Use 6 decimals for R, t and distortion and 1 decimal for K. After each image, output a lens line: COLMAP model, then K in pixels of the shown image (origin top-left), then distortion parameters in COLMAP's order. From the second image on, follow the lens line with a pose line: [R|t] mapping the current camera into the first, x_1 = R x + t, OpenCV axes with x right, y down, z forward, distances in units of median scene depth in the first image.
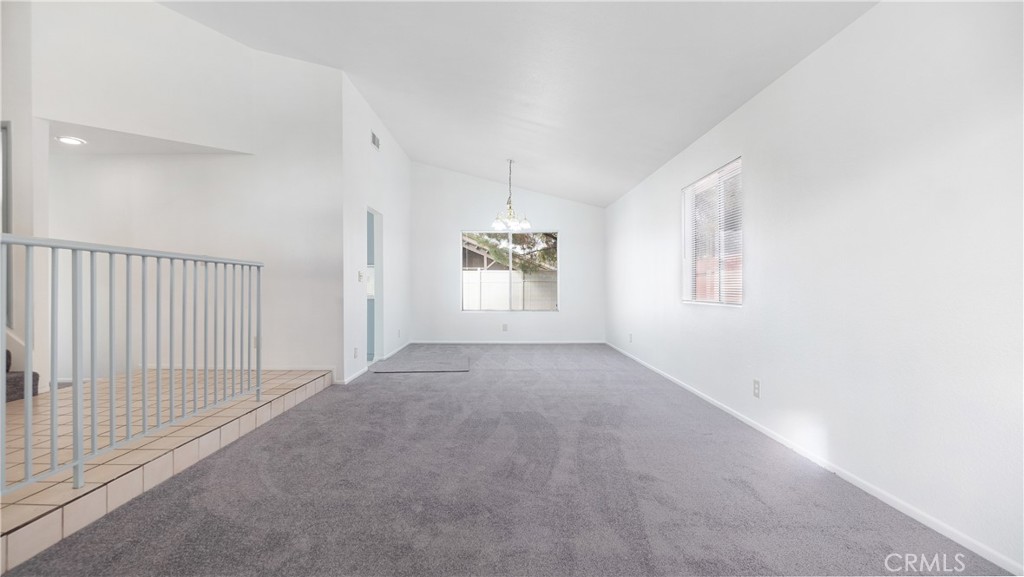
lens RADIAL K [[446.4, 0, 495.1], [0, 446.4, 284.8], [0, 0, 1]] dist [0.000279, -0.000417]
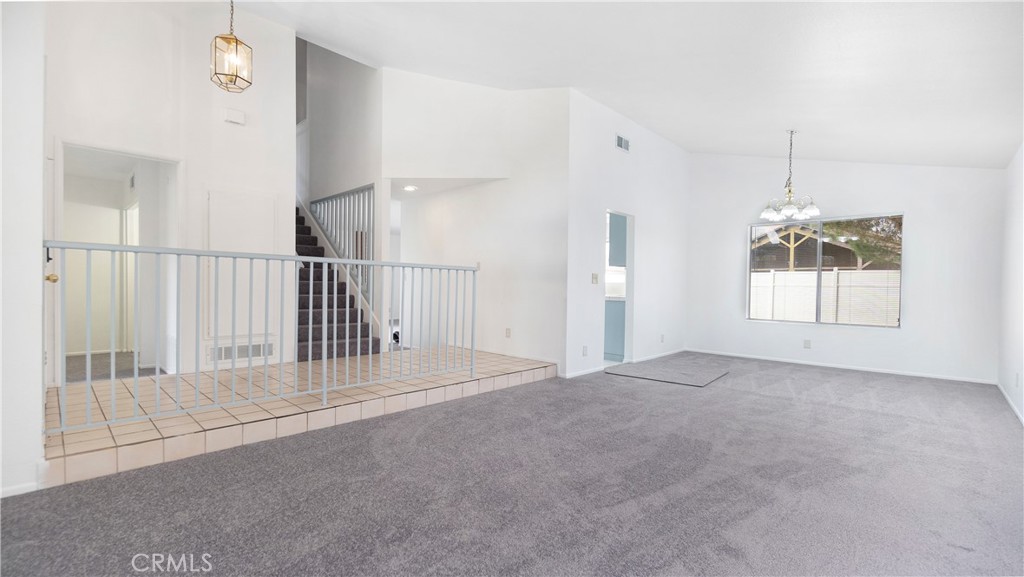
lens RADIAL K [[446.4, 0, 488.8], [0, 446.4, 285.5], [0, 0, 1]] dist [0.000279, -0.000417]
pose [[0.722695, 0.011615, -0.691069, 0.201667], [-0.013107, 0.999909, 0.003100, -0.001758], [0.691043, 0.006818, 0.722782, 0.066156]]
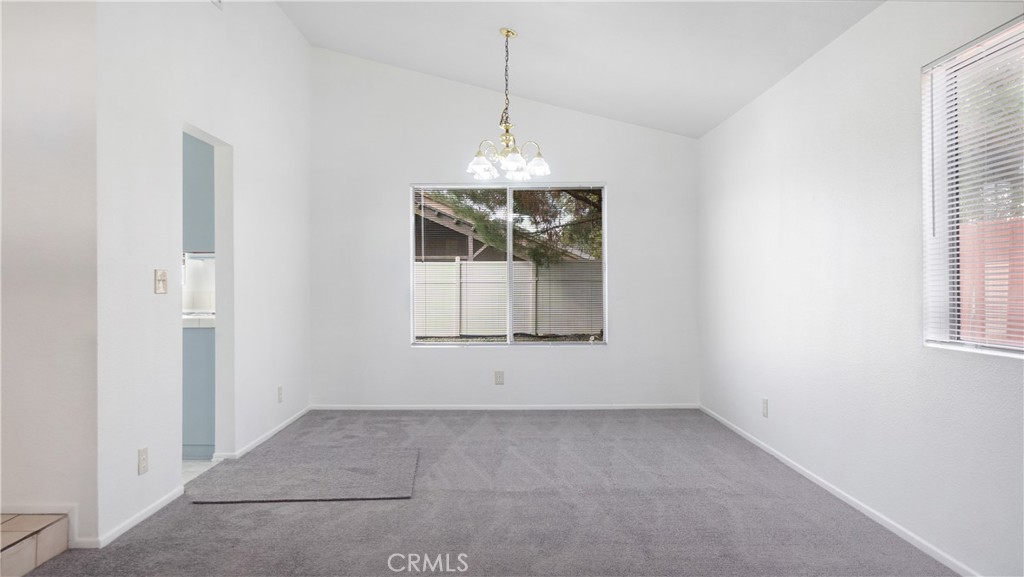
lens RADIAL K [[719.0, 0, 509.2], [0, 719.0, 280.3], [0, 0, 1]] dist [-0.021609, 0.006541]
pose [[0.999655, -0.004496, 0.025881, 0.016573], [0.004589, 0.999983, -0.003509, -0.013180], [-0.025865, 0.003627, 0.999659, 0.250963]]
